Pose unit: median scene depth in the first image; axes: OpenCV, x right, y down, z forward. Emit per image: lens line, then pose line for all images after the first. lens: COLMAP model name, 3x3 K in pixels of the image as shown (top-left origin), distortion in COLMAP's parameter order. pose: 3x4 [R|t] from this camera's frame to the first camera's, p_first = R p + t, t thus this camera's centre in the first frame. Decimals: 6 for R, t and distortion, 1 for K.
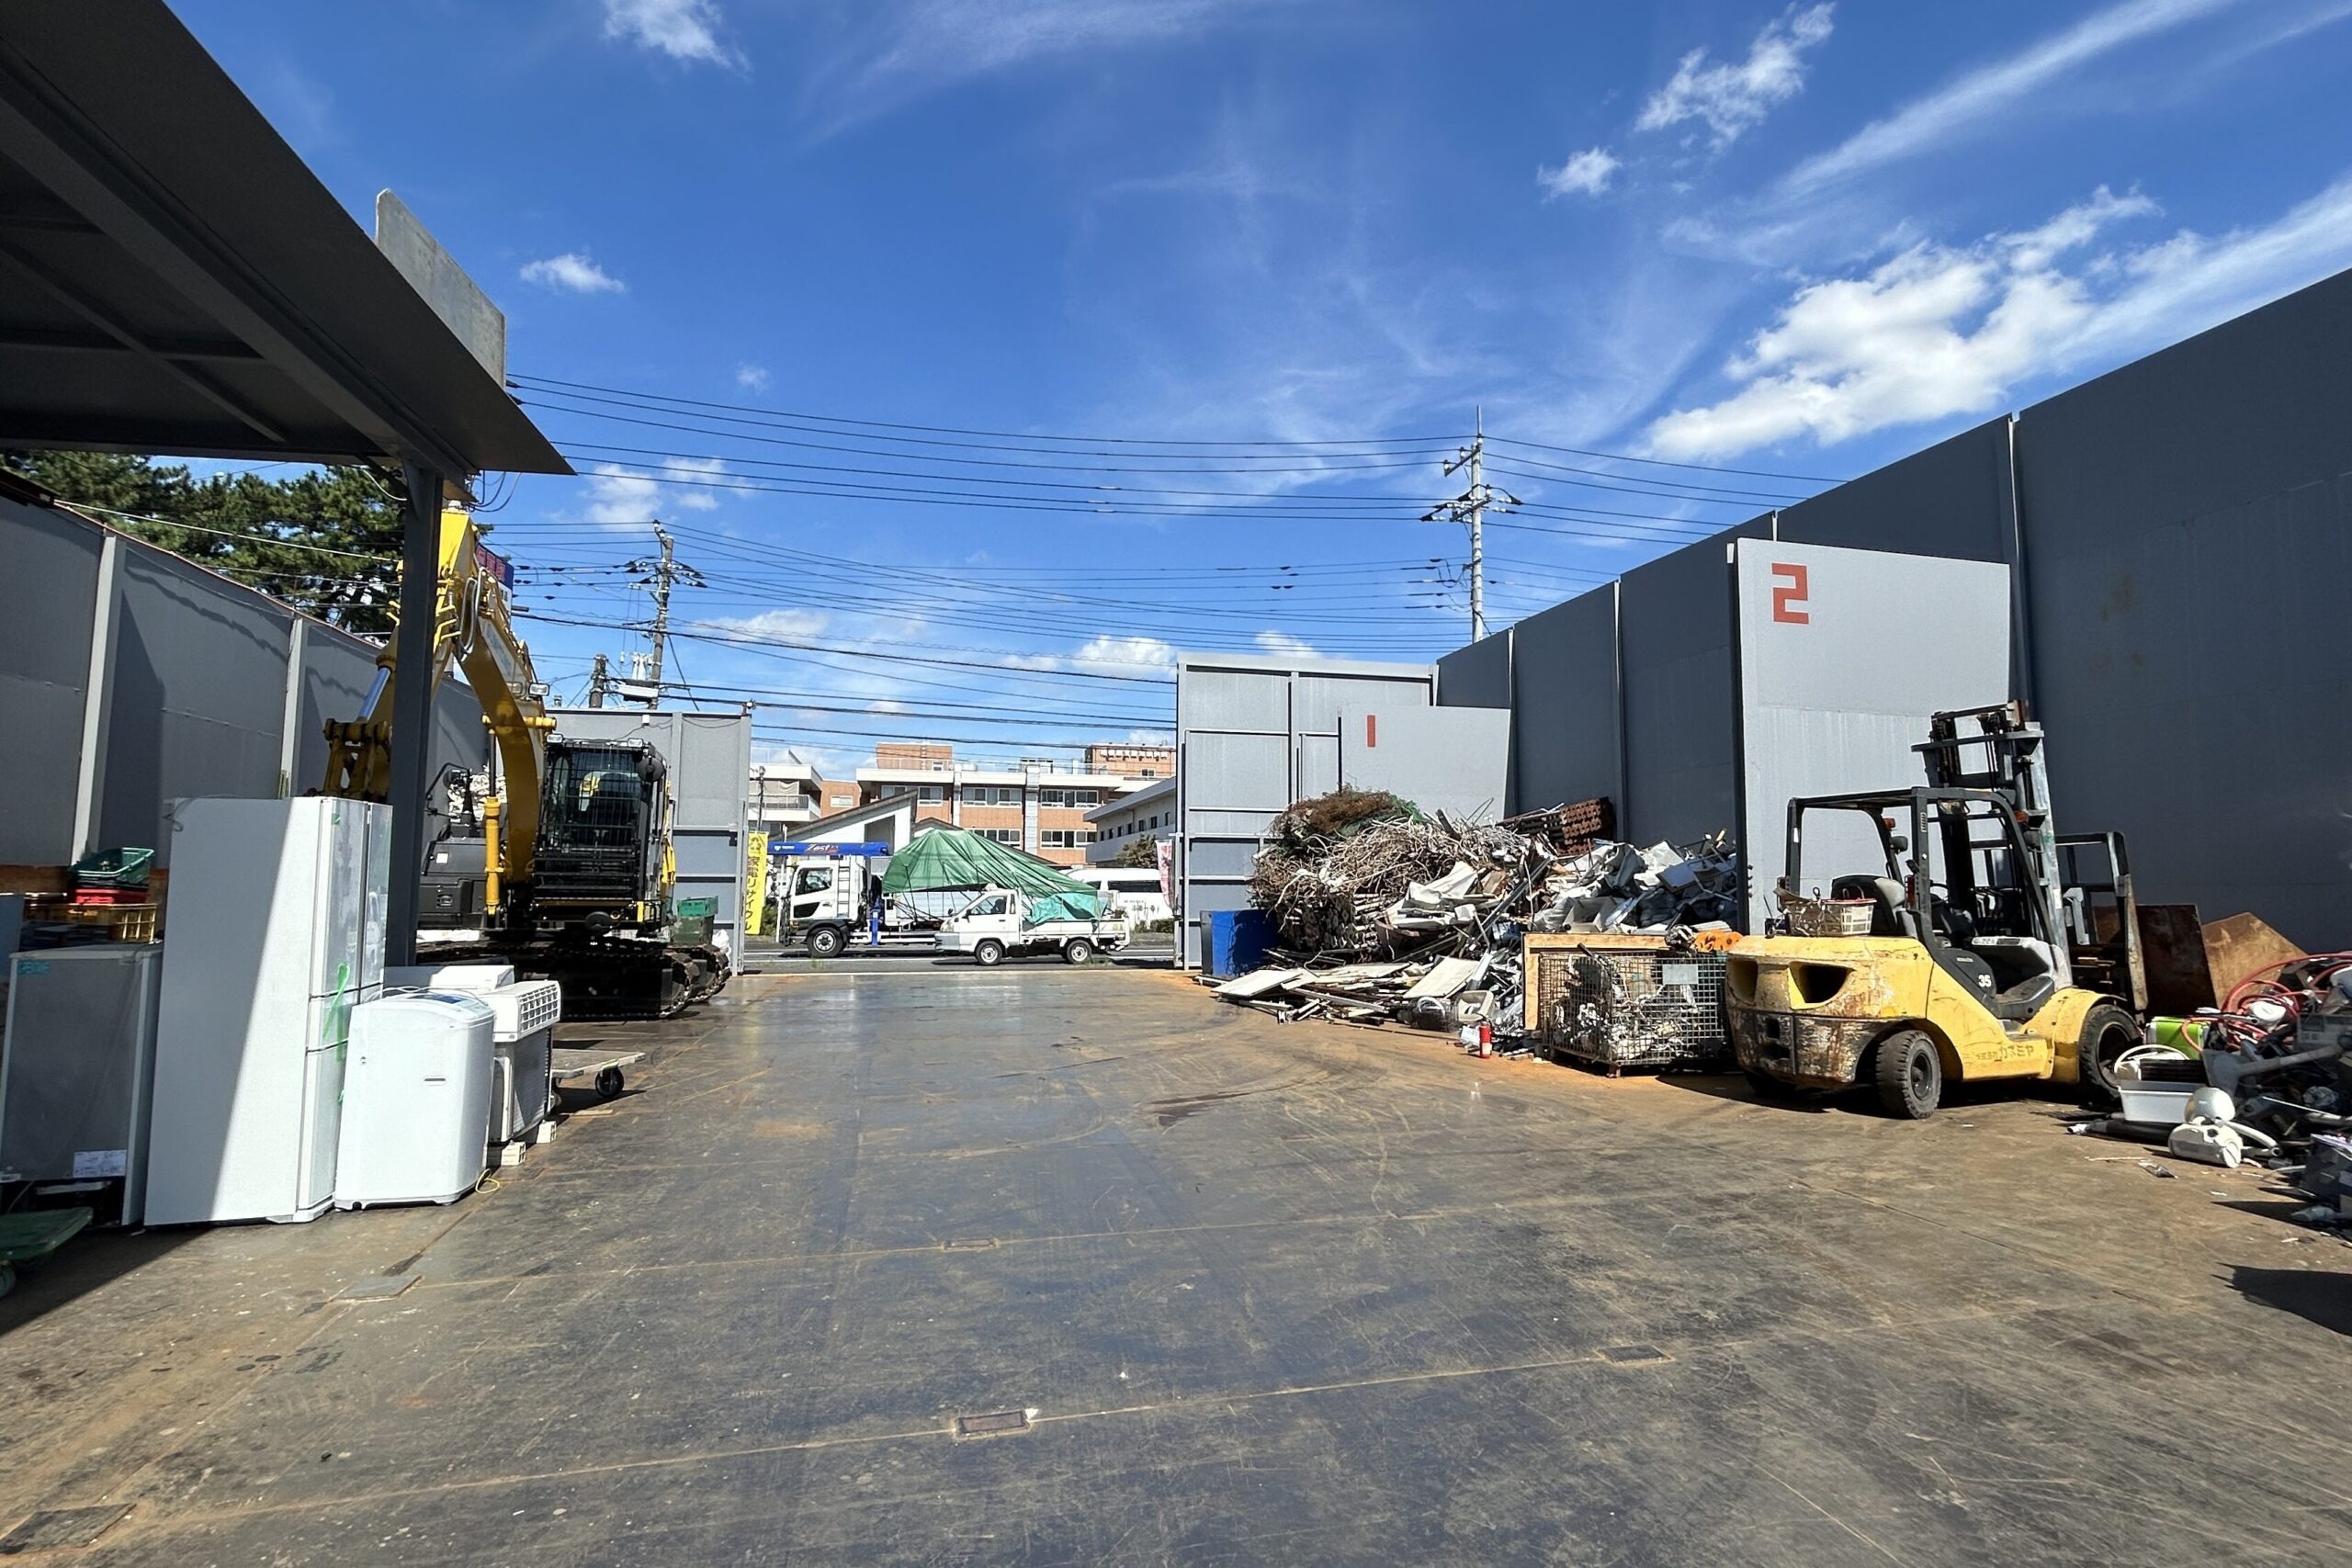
lens RADIAL K [[1118.4, 0, 1176.0], [0, 1118.4, 784.0], [0, 0, 1]] dist [-0.009206, 0.000062]
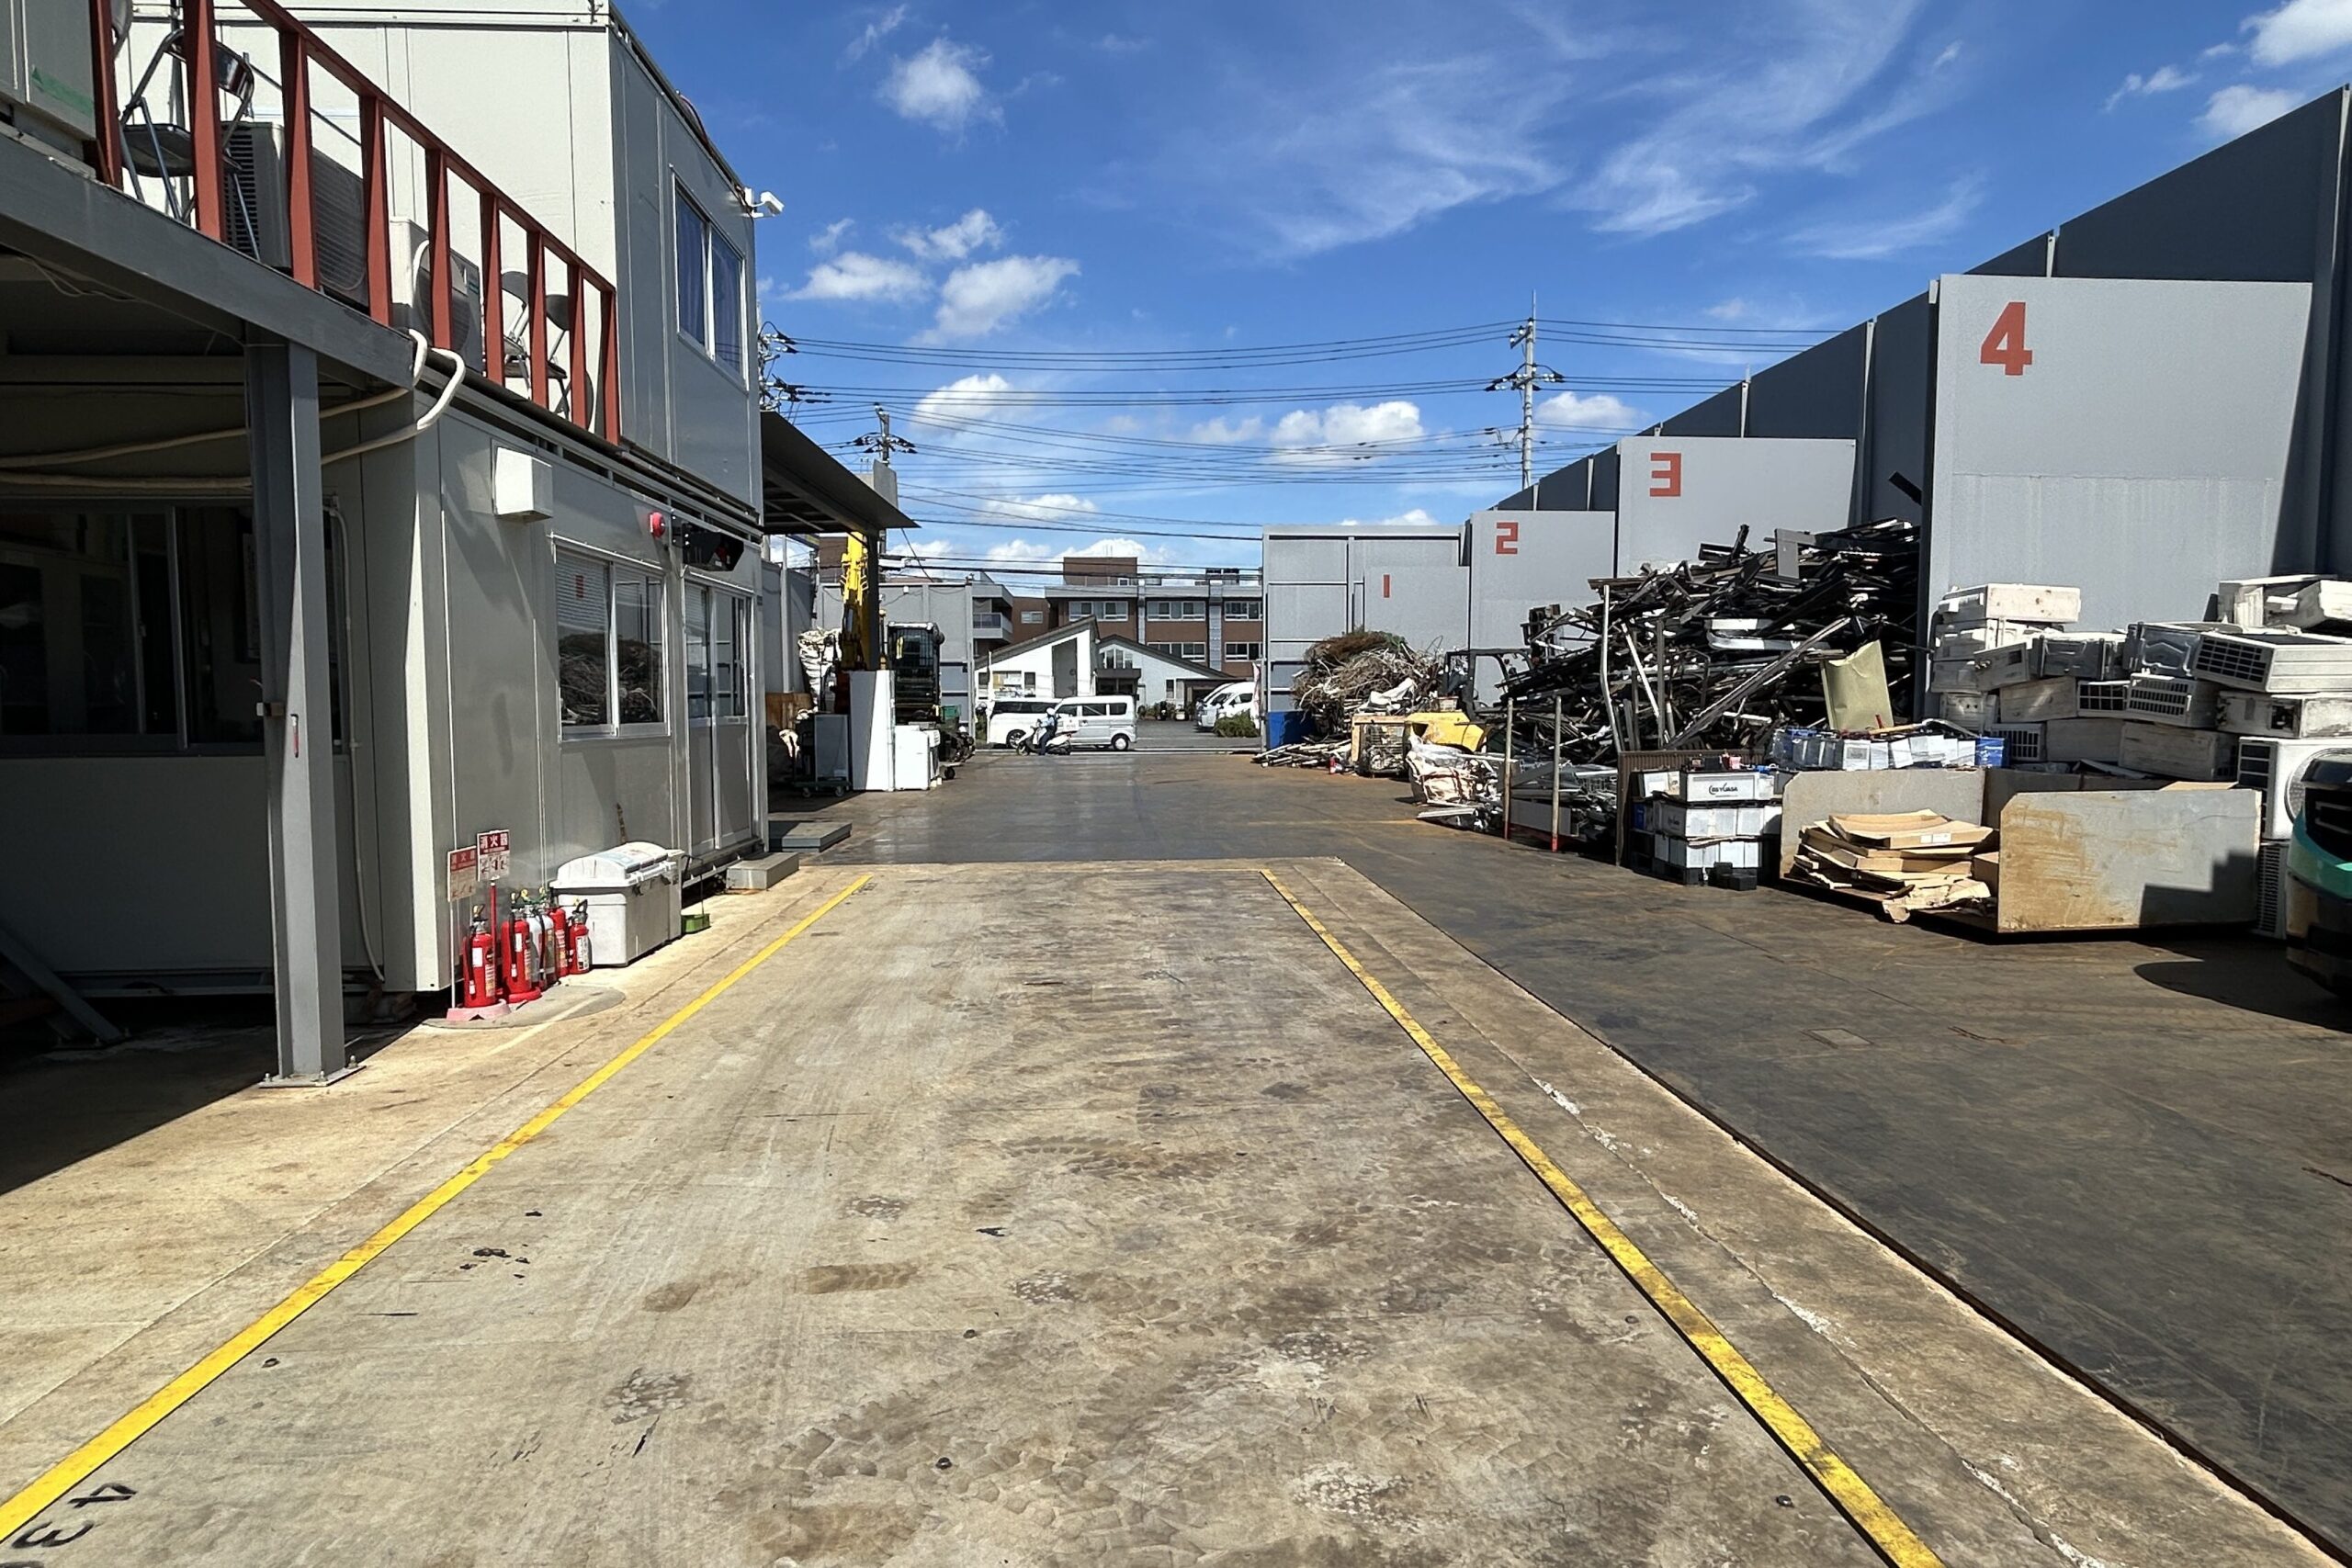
lens RADIAL K [[1313.9, 0, 1176.0], [0, 1313.9, 784.0], [0, 0, 1]] dist [-0.000269, -0.000558]
pose [[0.983076, 0.002570, -0.183181, 0.468700], [0.025903, 0.987906, 0.152876, -0.131105], [0.181358, -0.155034, 0.971120, -1.546872]]
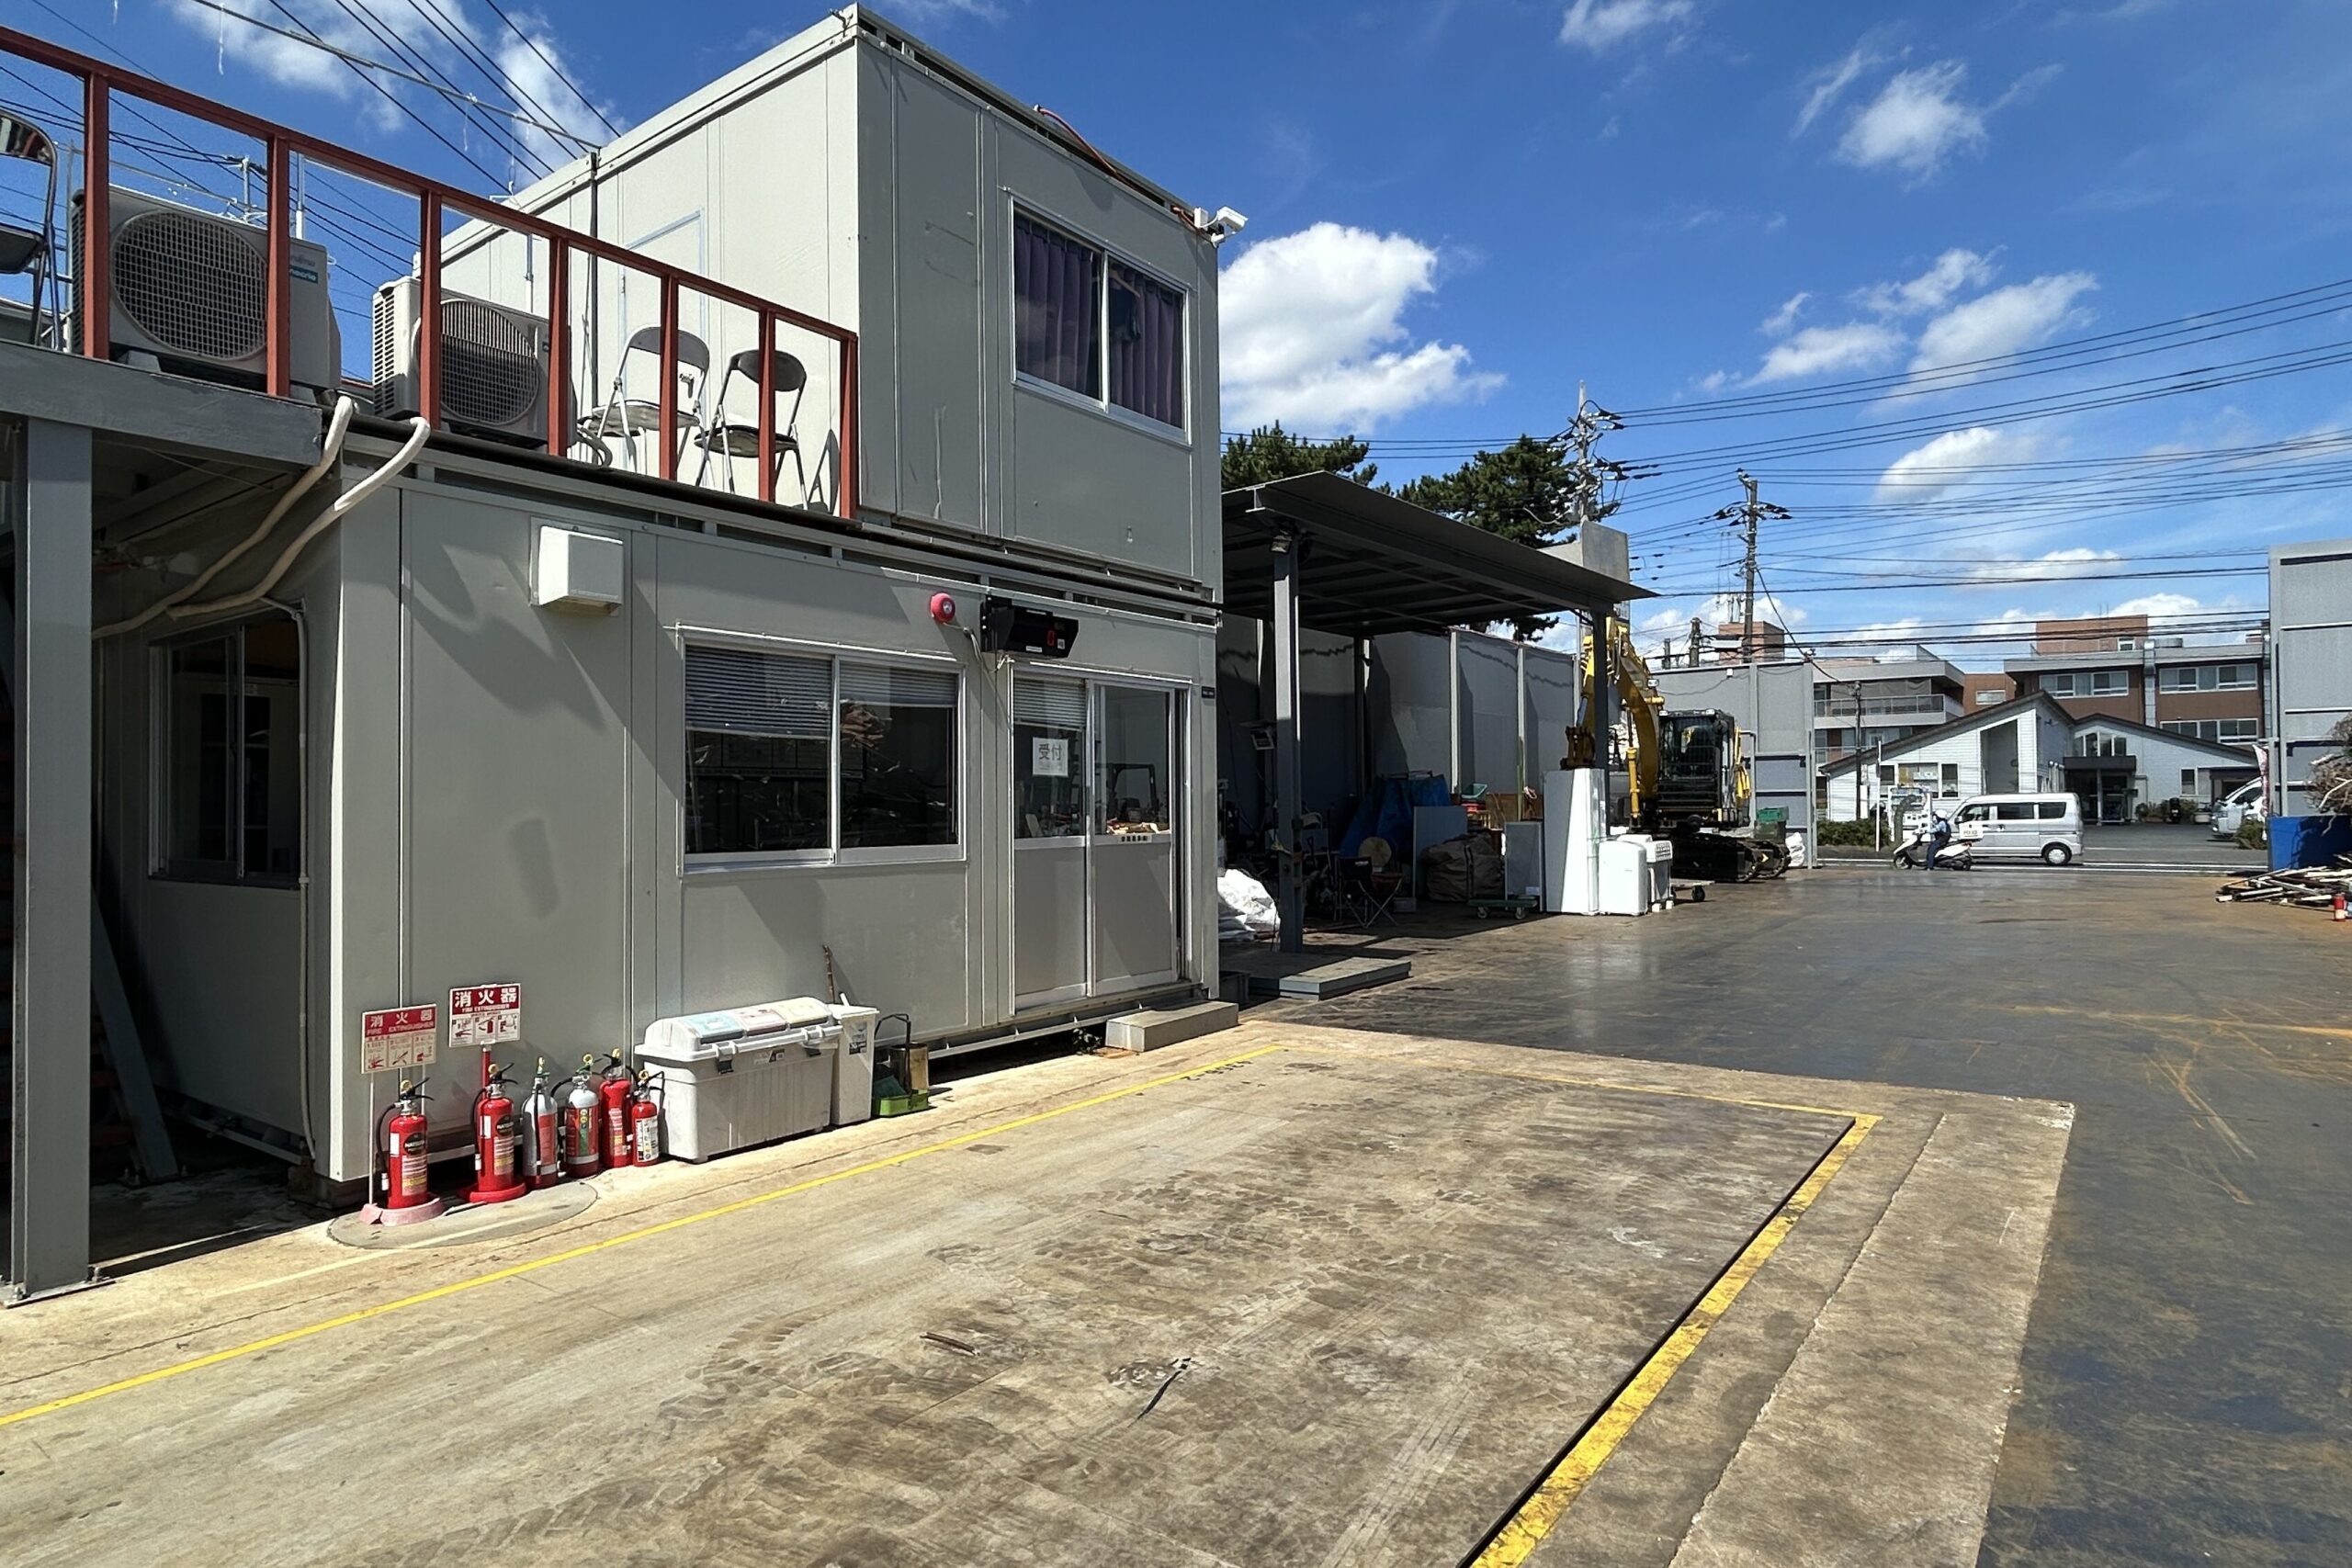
lens RADIAL K [[1313.9, 0, 1176.0], [0, 1313.9, 784.0], [0, 0, 1]] dist [-0.000269, -0.000558]
pose [[0.642417, -0.021542, -0.766053, 0.619792], [0.082037, 0.995794, 0.040793, -0.095631], [0.761952, -0.089051, 0.641482, -1.072452]]
